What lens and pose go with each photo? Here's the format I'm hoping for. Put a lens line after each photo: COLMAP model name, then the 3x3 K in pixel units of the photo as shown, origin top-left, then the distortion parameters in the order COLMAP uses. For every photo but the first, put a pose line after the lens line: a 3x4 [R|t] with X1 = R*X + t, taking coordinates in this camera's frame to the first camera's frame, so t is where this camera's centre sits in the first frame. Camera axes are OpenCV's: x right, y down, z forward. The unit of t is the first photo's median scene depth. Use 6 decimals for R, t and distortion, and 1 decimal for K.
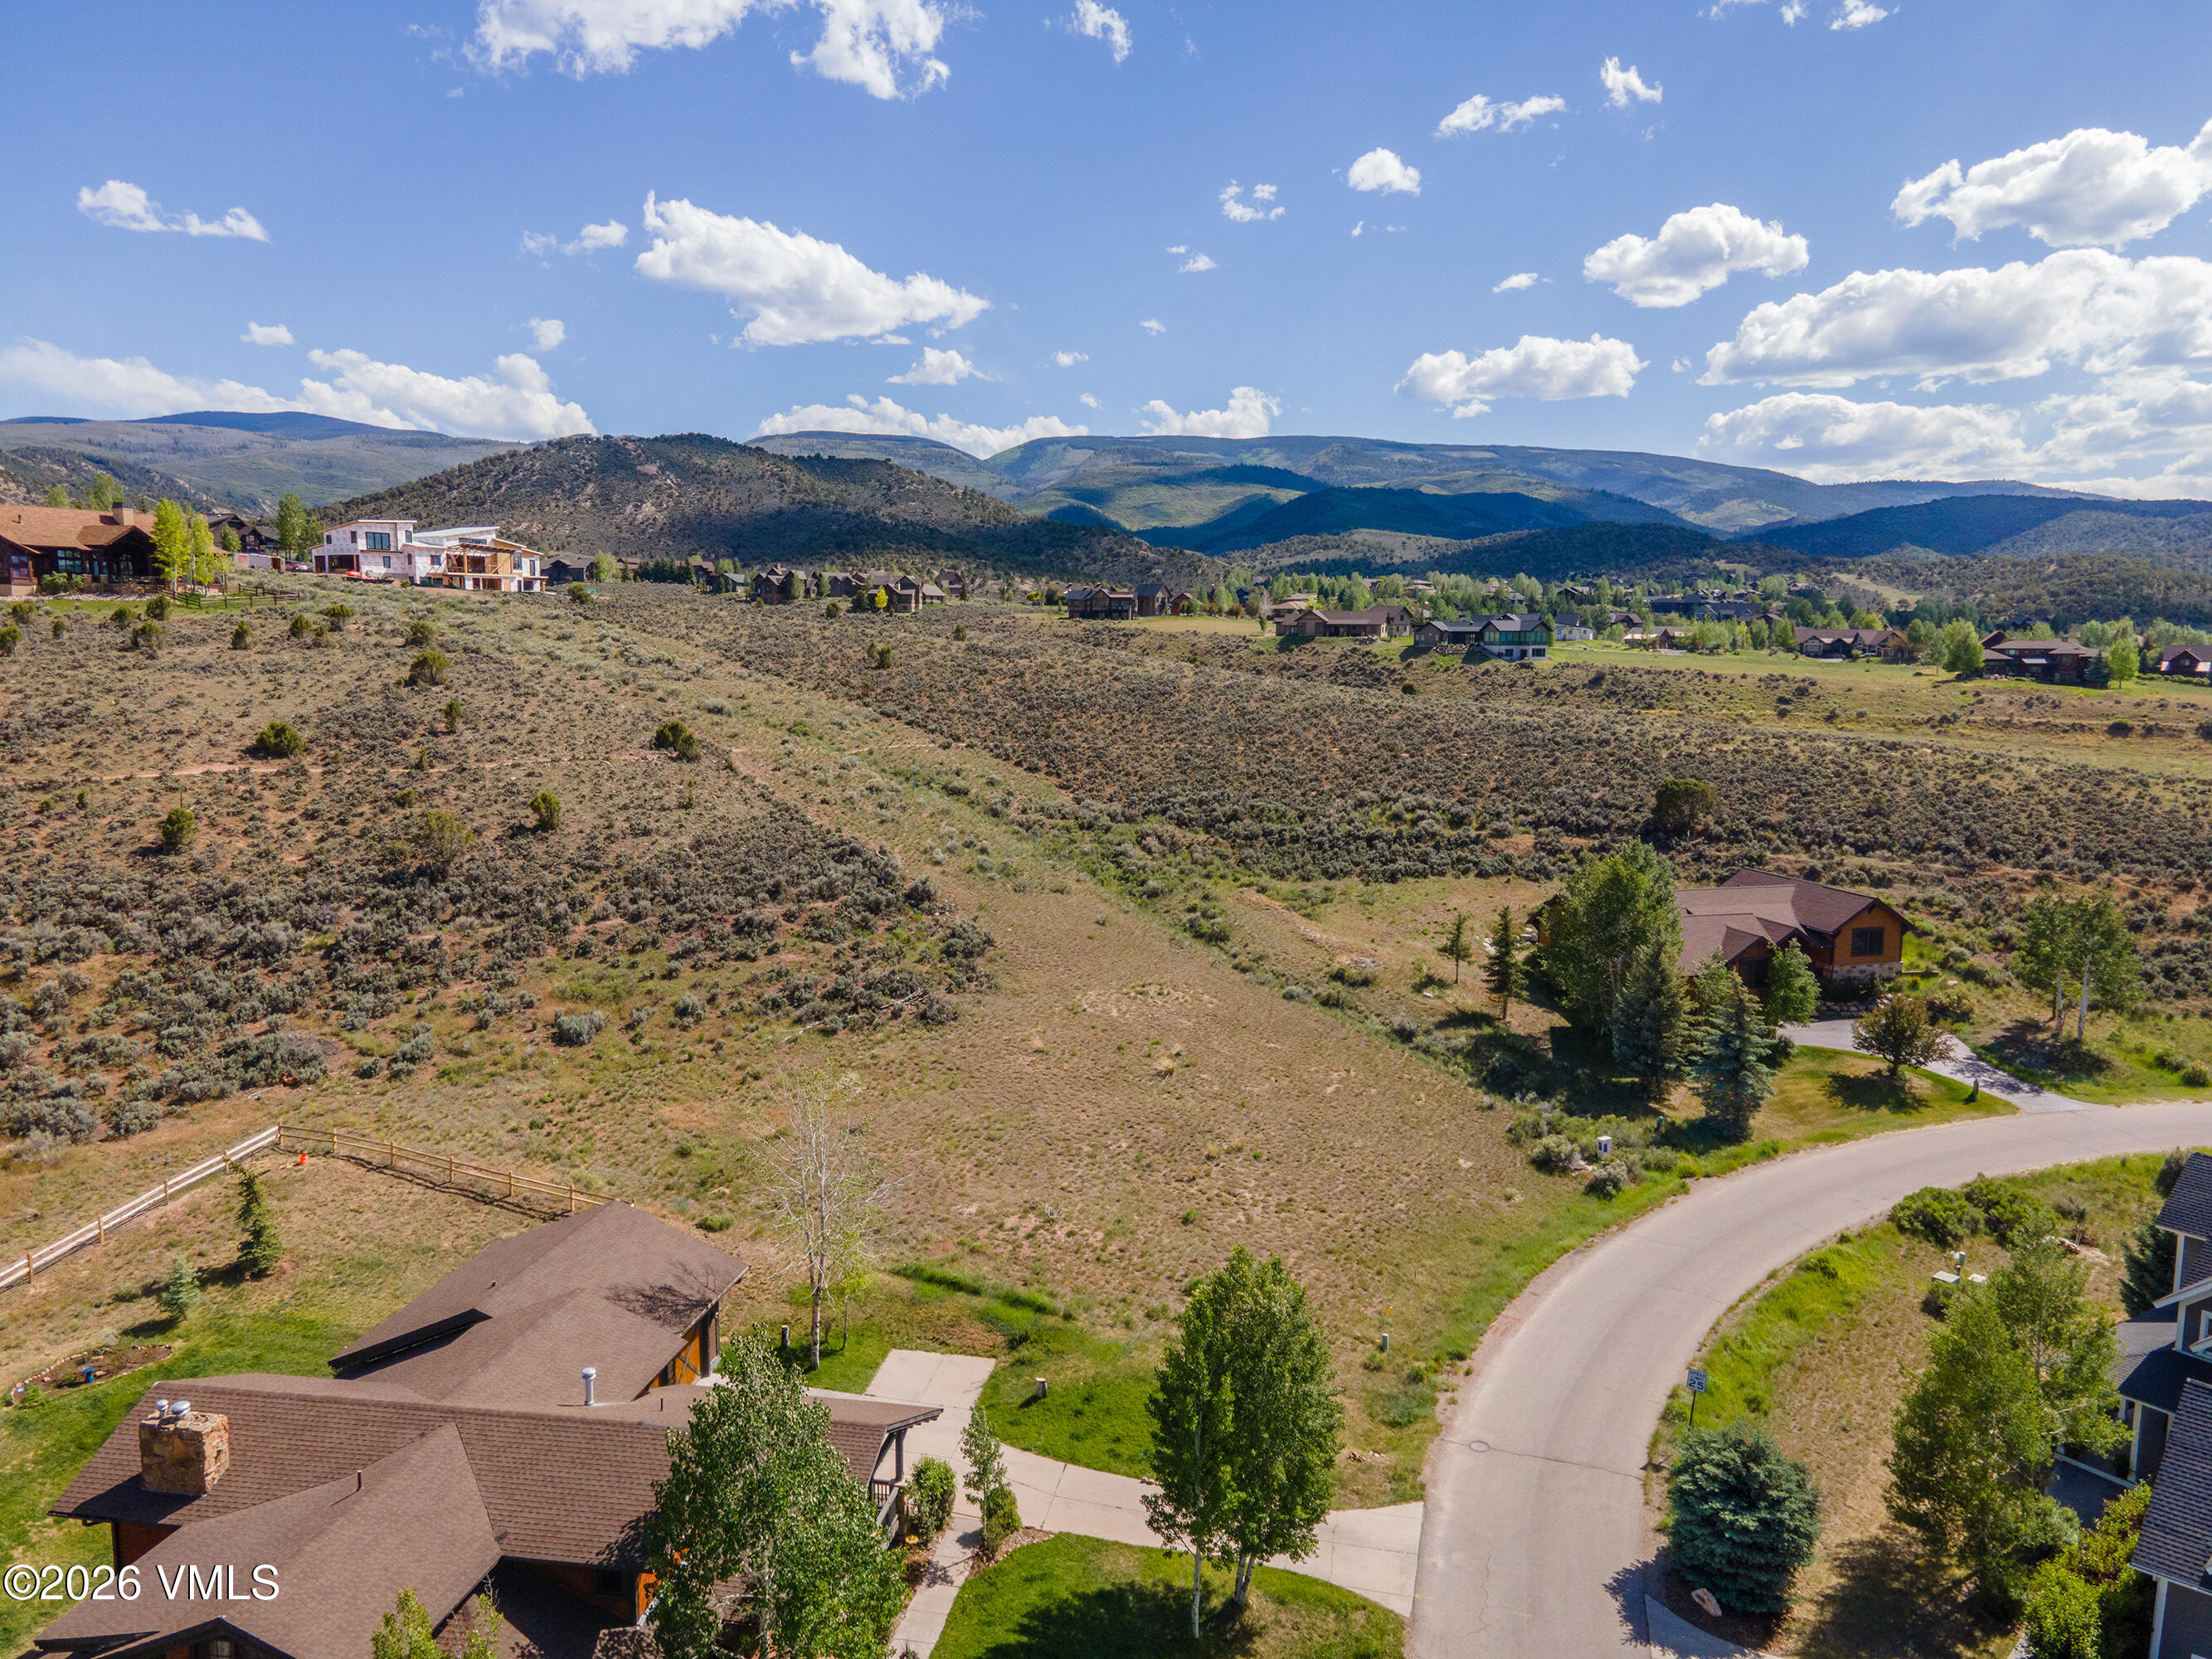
lens RADIAL K [[1600.3, 0, 1090.9], [0, 1600.3, 838.8], [0, 0, 1]] dist [0.022844, 0.037894]
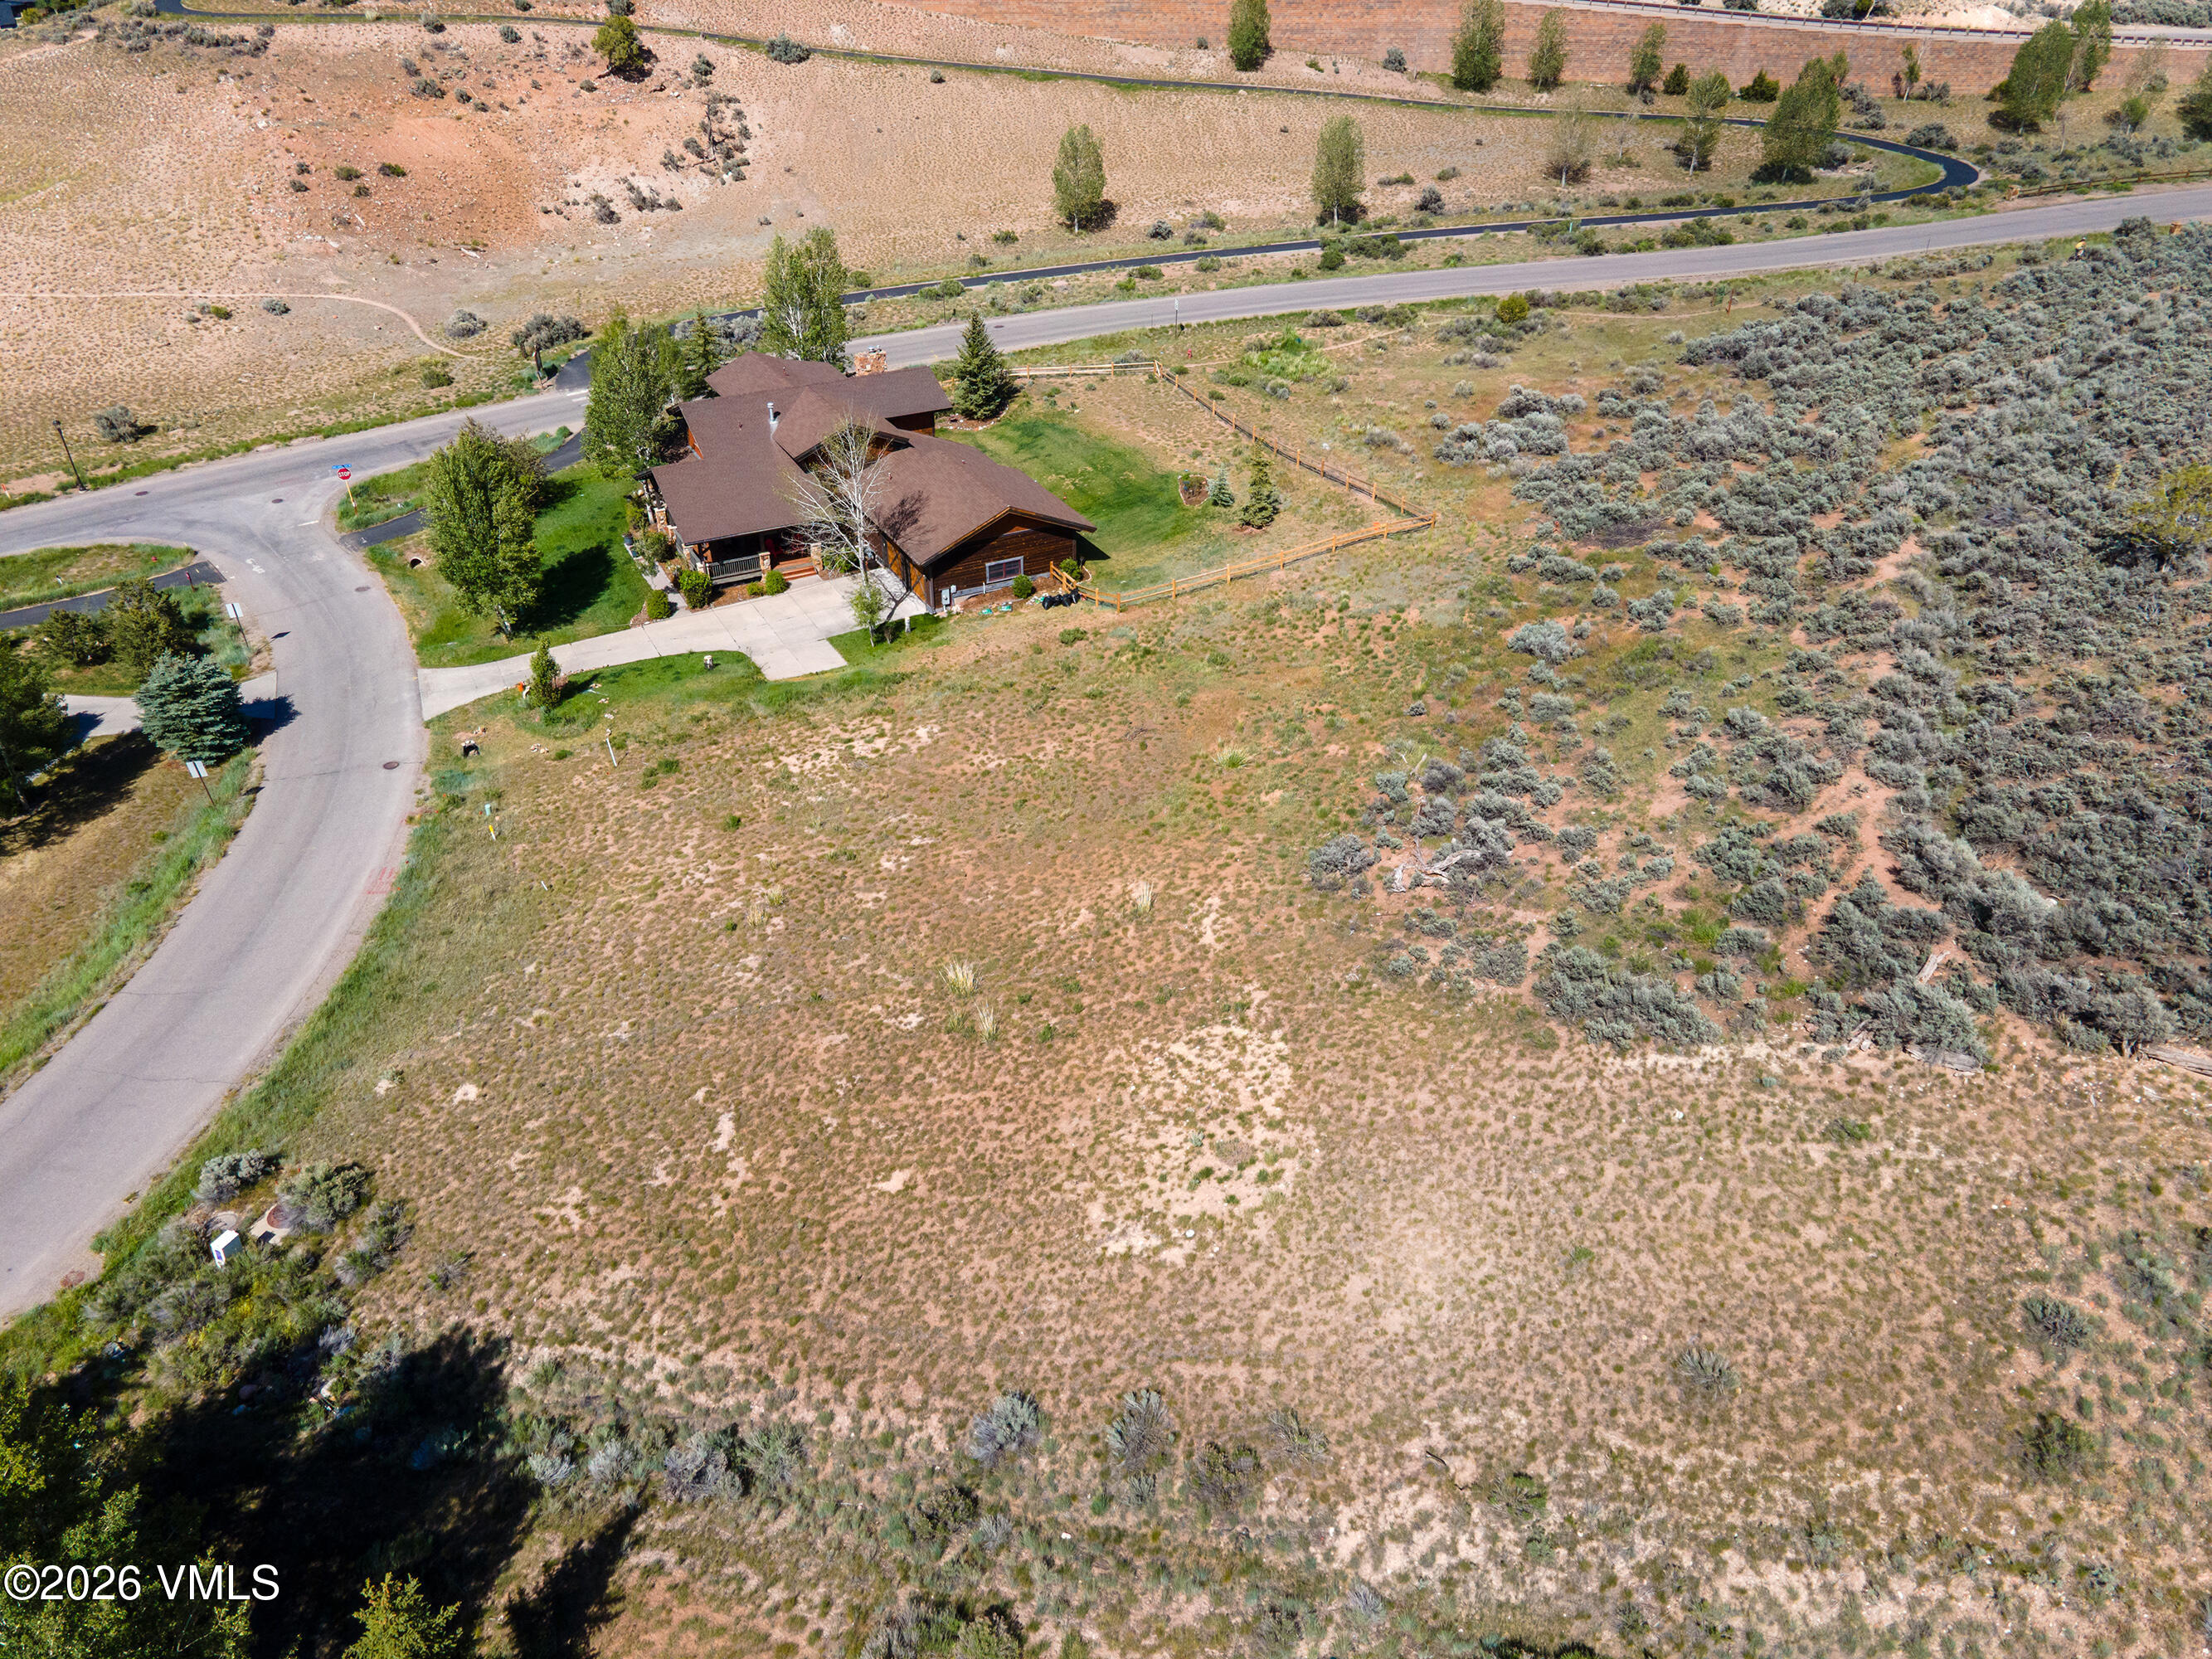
lens RADIAL K [[1600.3, 0, 1098.9], [0, 1600.3, 828.8], [0, 0, 1]] dist [0.022844, 0.037894]
pose [[-0.788325, 0.327993, -0.520543, 0.111388], [-0.087953, 0.777289, 0.622966, -0.104403], [0.608941, 0.536883, -0.583908, 0.491006]]
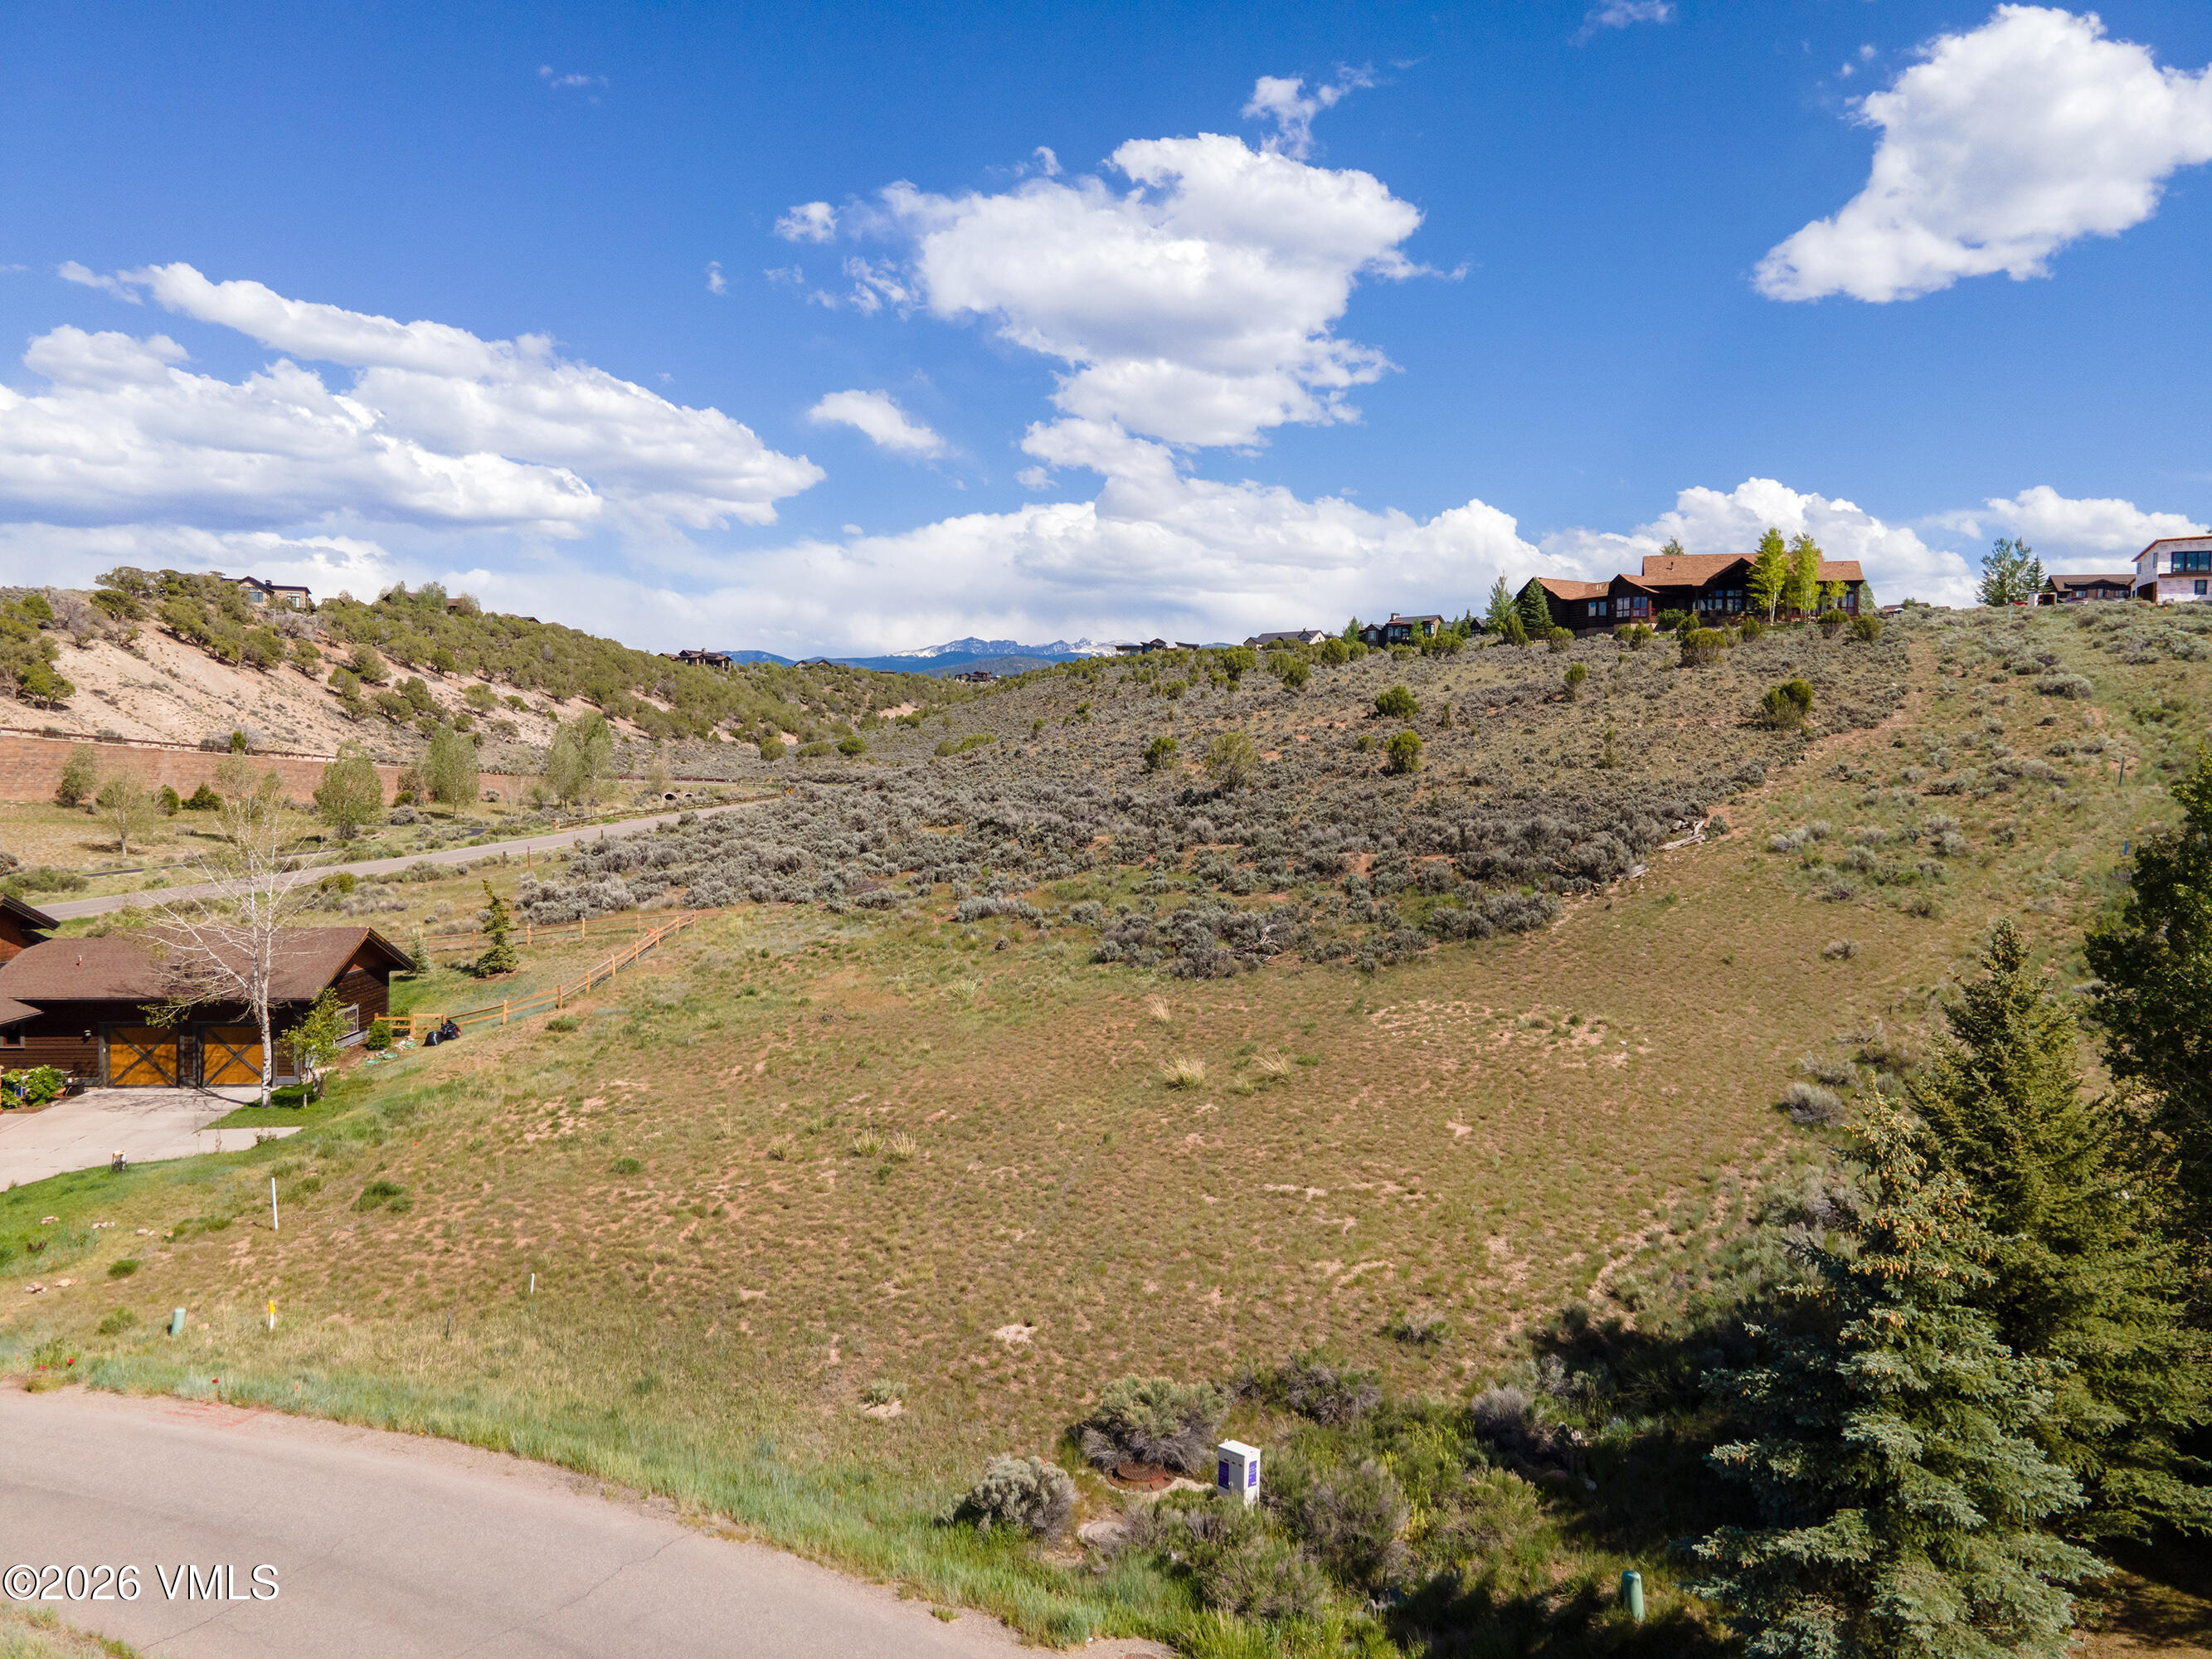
lens RADIAL K [[1600.3, 0, 1098.2], [0, 1600.3, 825.2], [0, 0, 1]] dist [0.022844, 0.037894]
pose [[0.222501, 0.028765, -0.974508, 0.215548], [-0.141556, 0.989925, -0.003100, 0.021883], [0.964601, 0.138637, 0.224331, 0.299793]]
